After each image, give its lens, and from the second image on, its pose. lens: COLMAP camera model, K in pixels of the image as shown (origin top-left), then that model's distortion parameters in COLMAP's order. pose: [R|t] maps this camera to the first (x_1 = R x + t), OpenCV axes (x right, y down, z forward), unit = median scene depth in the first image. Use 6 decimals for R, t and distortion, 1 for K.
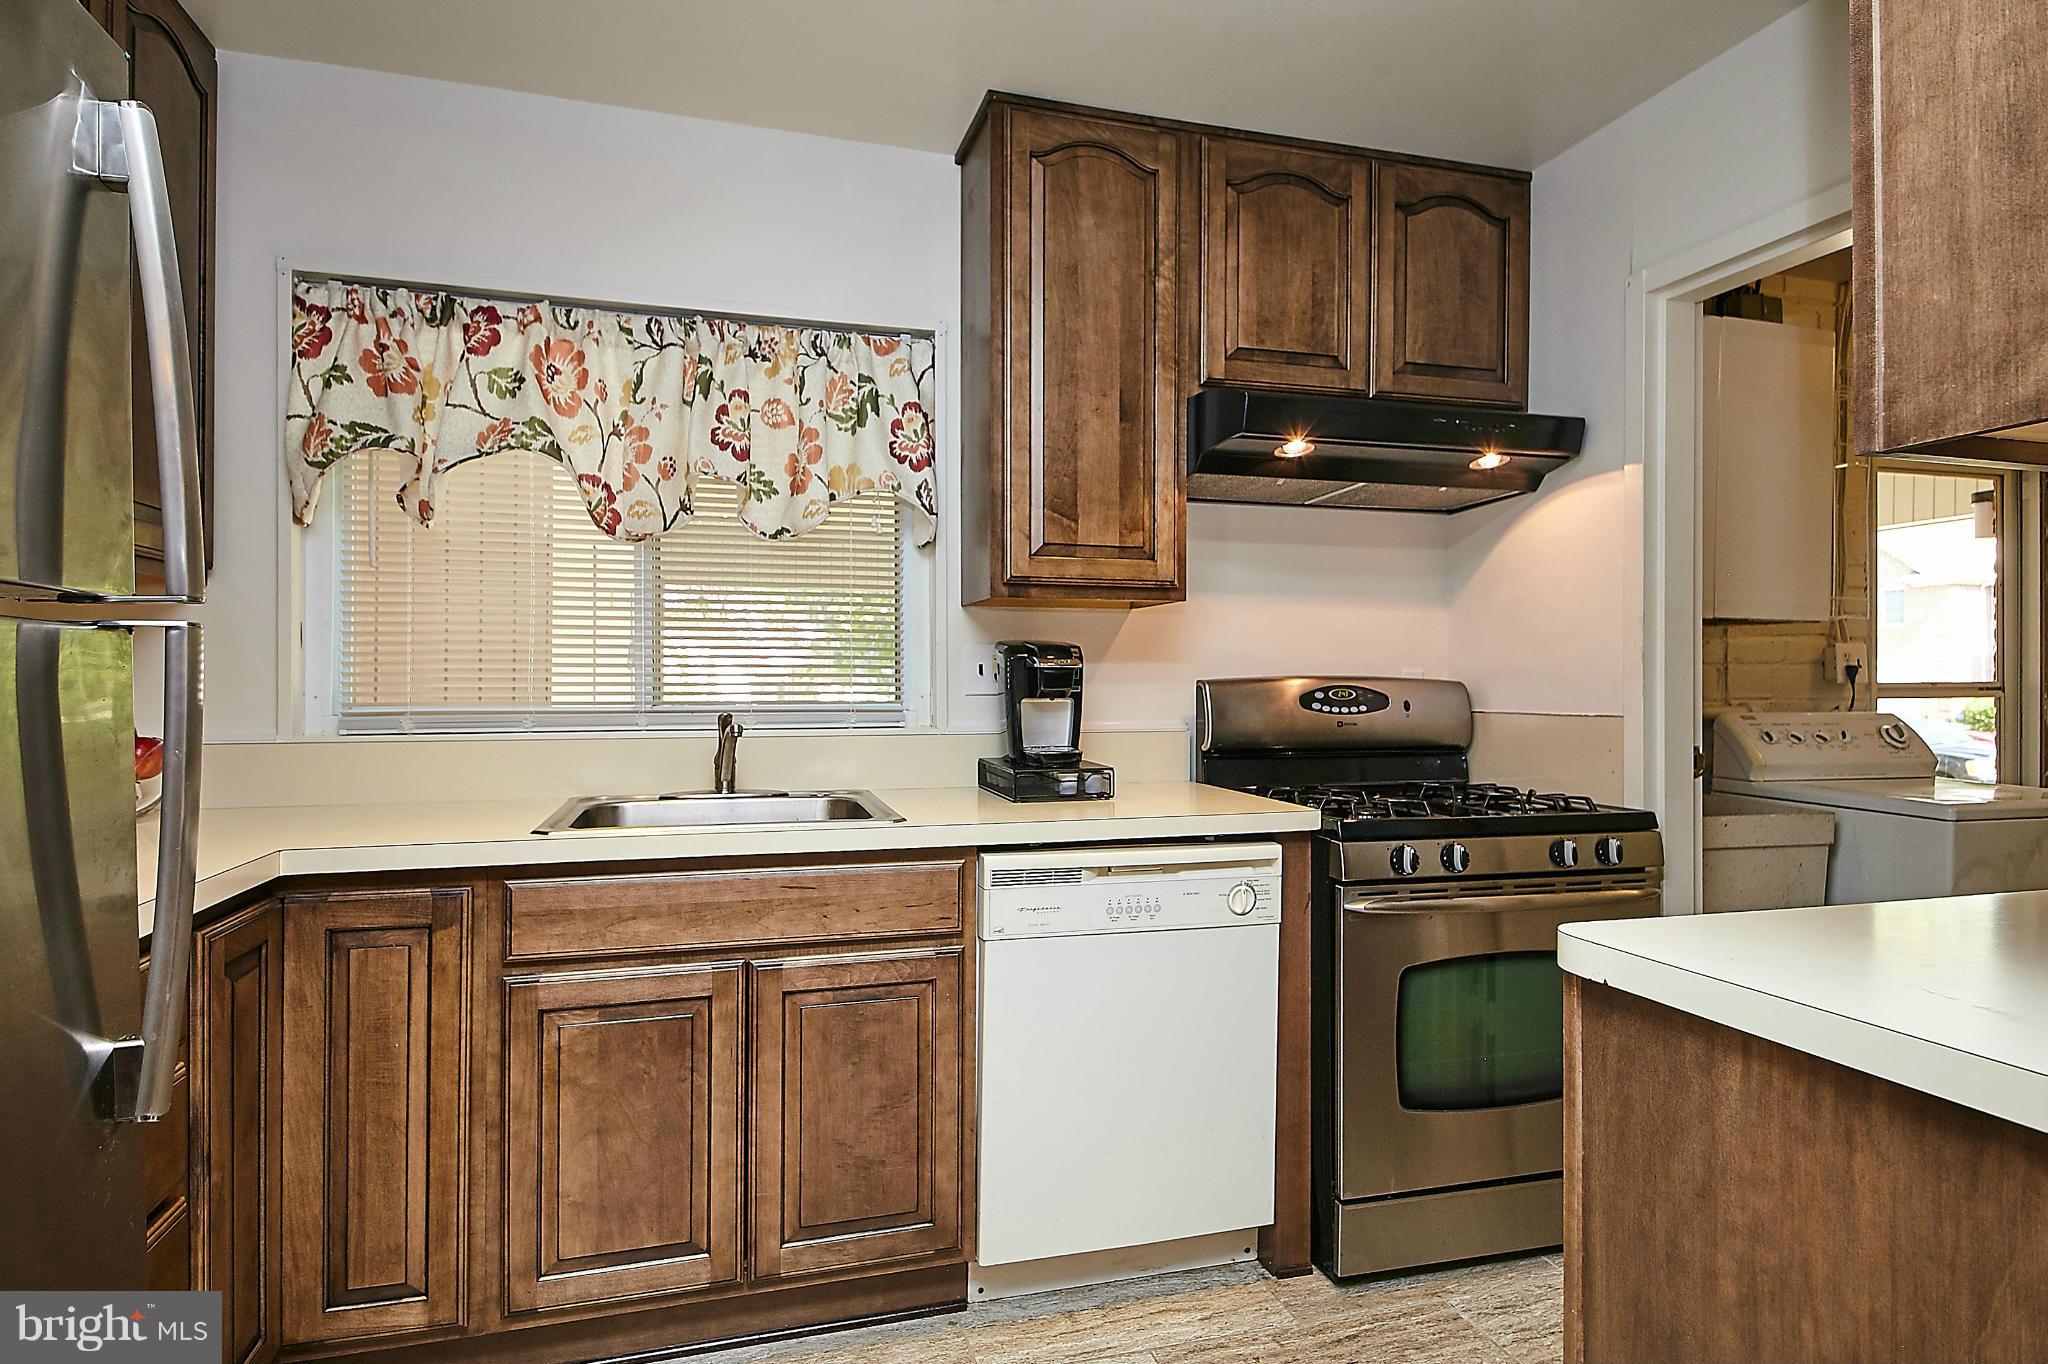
lens RADIAL K [[1081.1, 0, 1024.0], [0, 1081.1, 682.0], [0, 0, 1]] dist [0.041601, -0.039575]
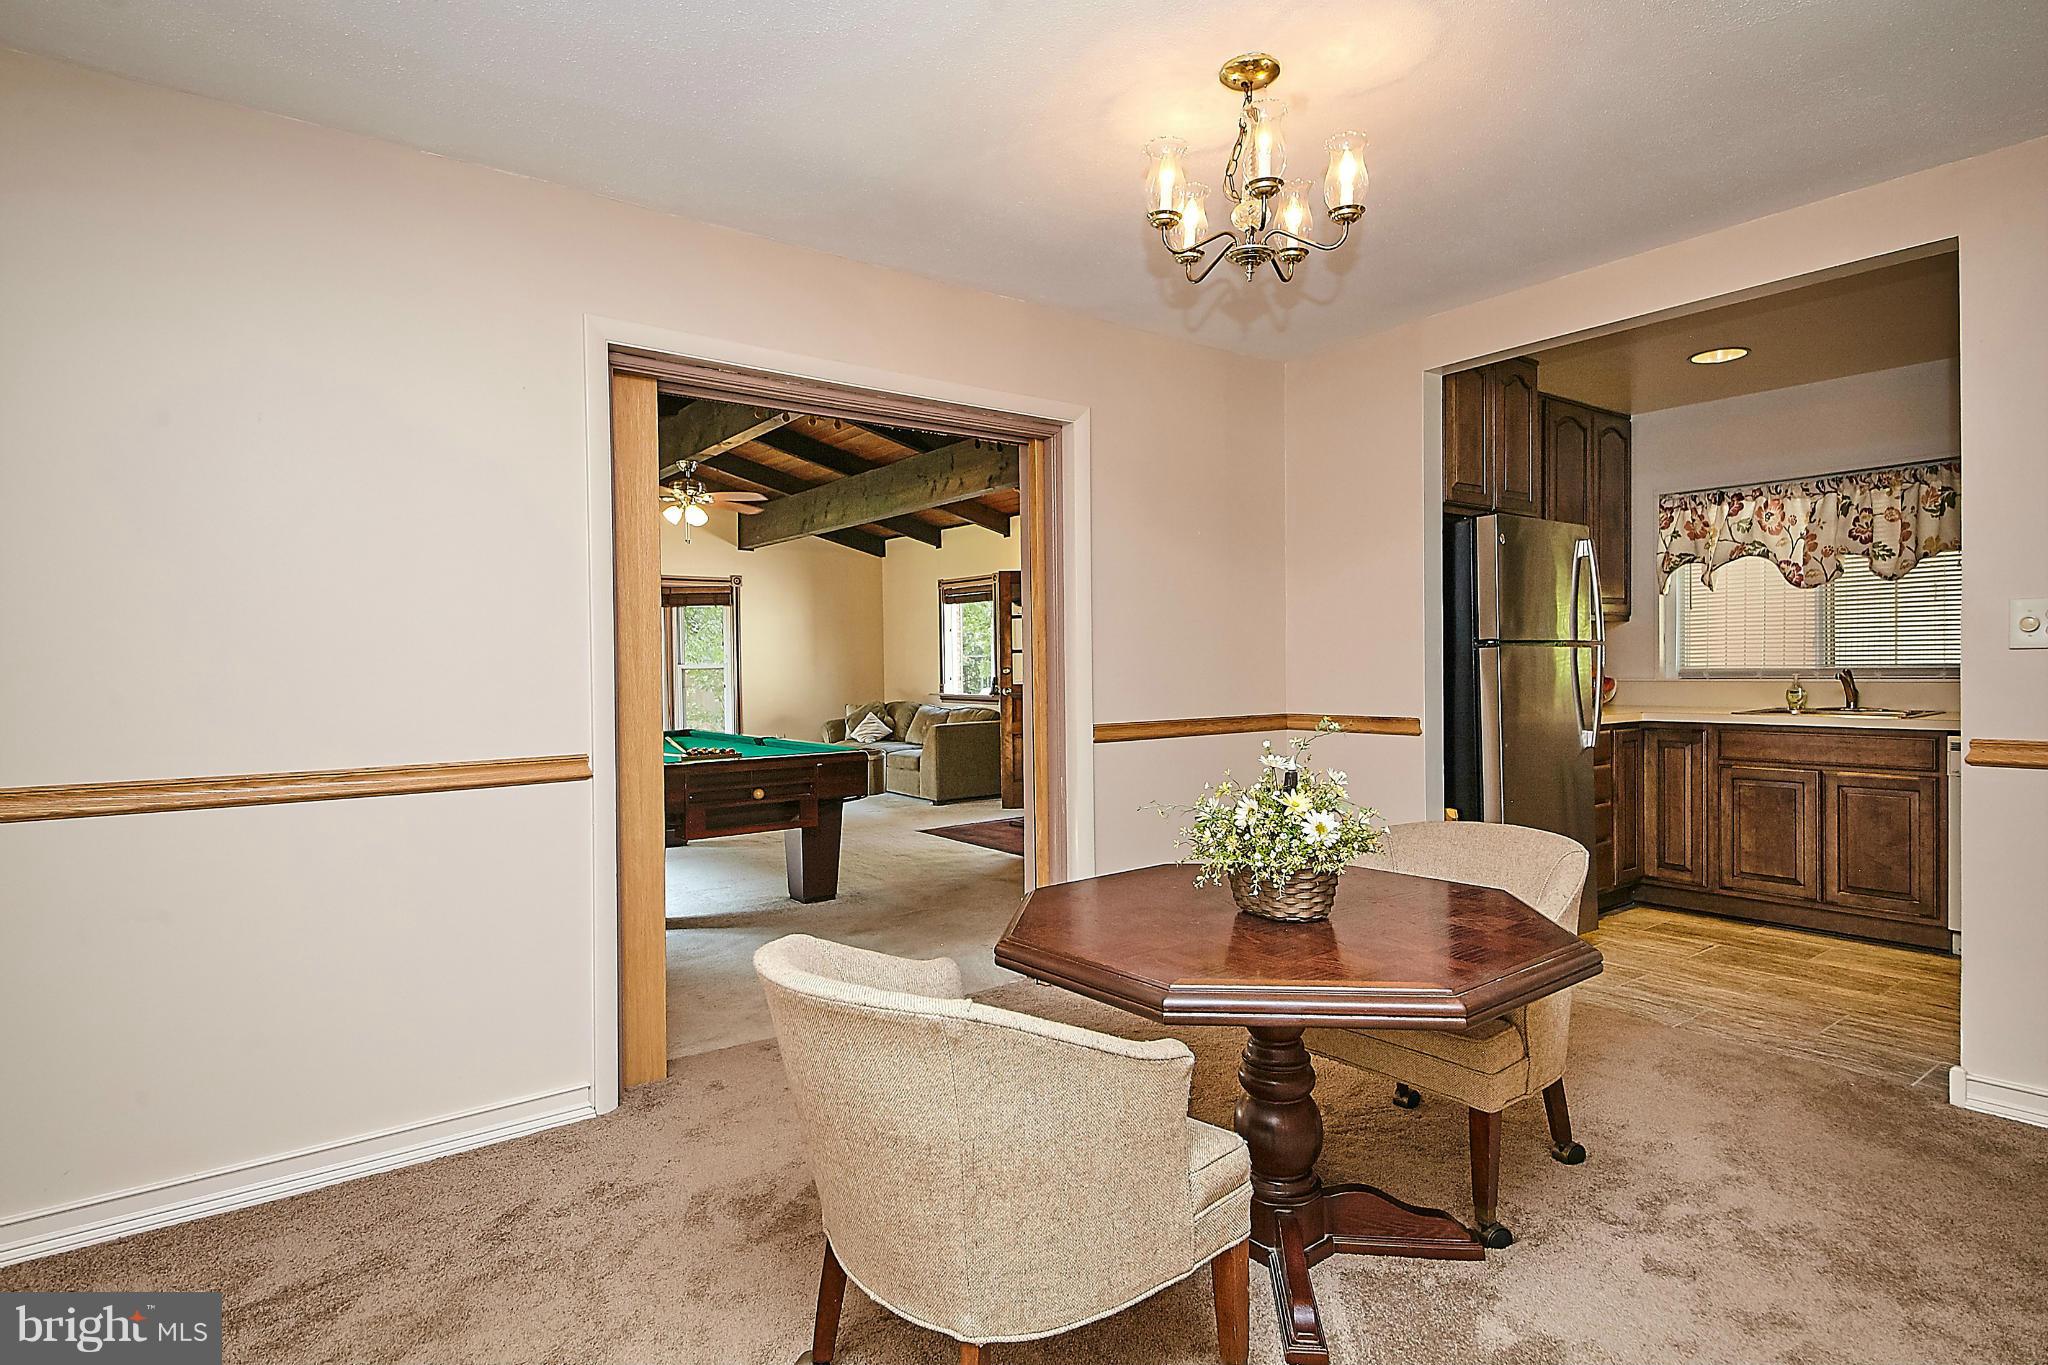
lens RADIAL K [[1081.1, 0, 1024.0], [0, 1081.1, 682.5], [0, 0, 1]] dist [0.041601, -0.039575]
pose [[0.358631, 0.006150, -0.933459, 1.096229], [0.013596, 0.999838, 0.011811, 0.007285], [0.933381, -0.016927, 0.358489, -1.210138]]
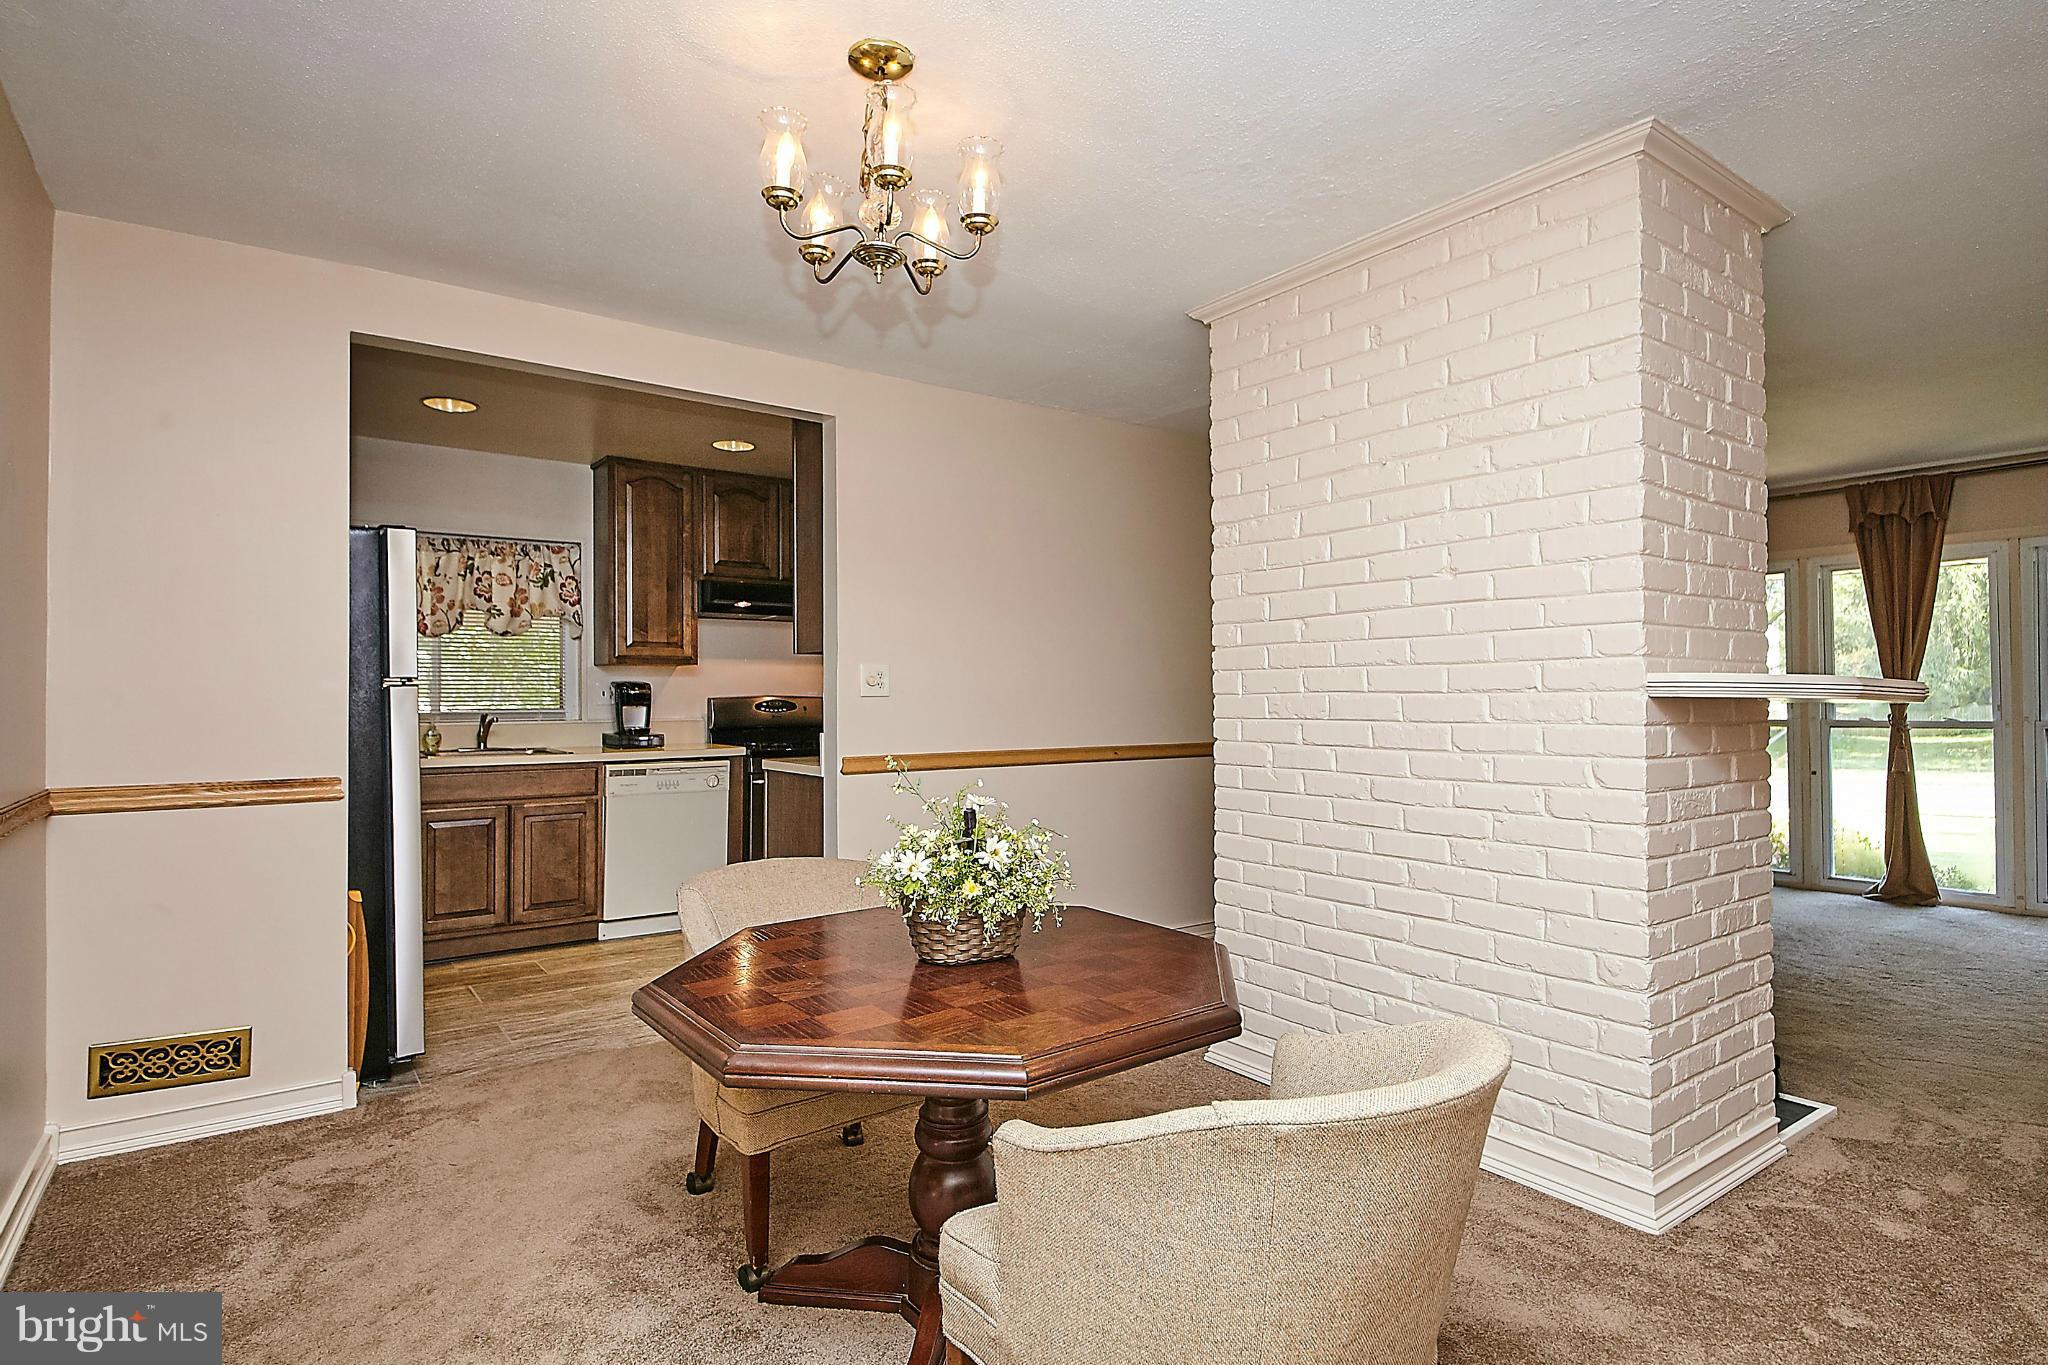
lens RADIAL K [[1052.7, 0, 1039.3], [0, 1052.7, 681.0], [0, 0, 1]] dist [0.042767, -0.036515]
pose [[0.936610, -0.001716, 0.350370, 0.040261], [0.008262, 0.999818, -0.017191, 0.007803], [-0.350277, 0.018996, 0.936454, -1.516615]]
